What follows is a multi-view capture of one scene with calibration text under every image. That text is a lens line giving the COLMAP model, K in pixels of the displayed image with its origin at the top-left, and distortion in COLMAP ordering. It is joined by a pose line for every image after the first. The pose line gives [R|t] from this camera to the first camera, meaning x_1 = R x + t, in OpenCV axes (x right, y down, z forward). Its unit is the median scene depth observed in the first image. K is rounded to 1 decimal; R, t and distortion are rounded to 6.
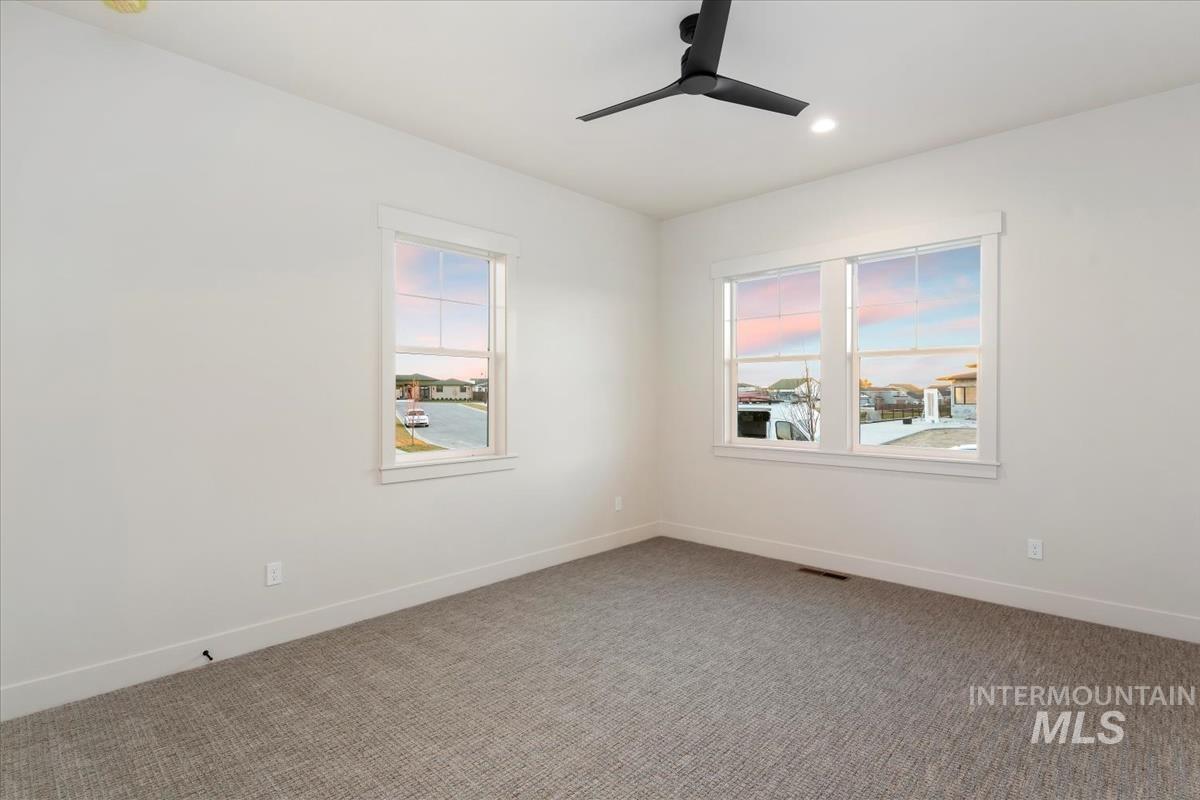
lens RADIAL K [[578.3, 0, 586.1], [0, 578.3, 392.1], [0, 0, 1]] dist [0.000711, -0.000142]
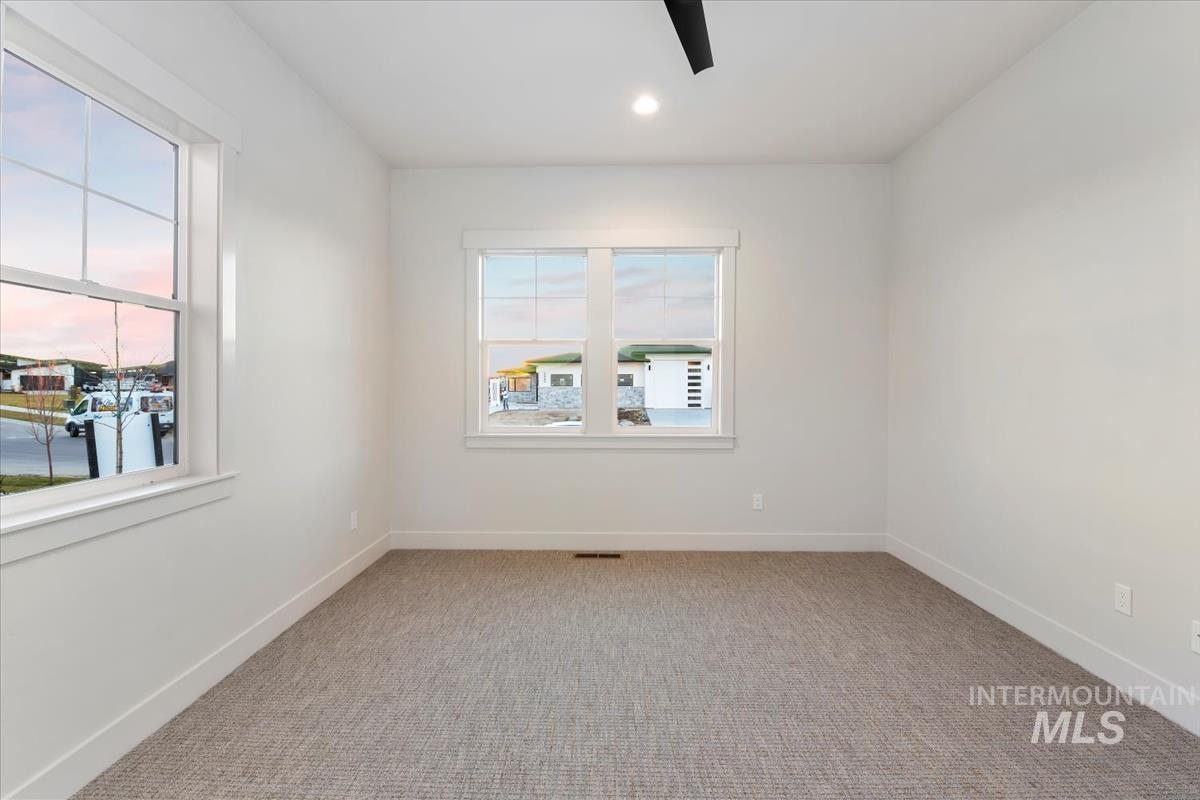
lens RADIAL K [[526.0, 0, 603.4], [0, 526.0, 386.3], [0, 0, 1]] dist [0.002569, -0.010192]
pose [[0.734777, -0.000428, 0.678309, -0.216322], [-0.005723, 0.999960, 0.006830, 0.010327], [-0.678285, -0.008900, 0.734745, 0.329461]]
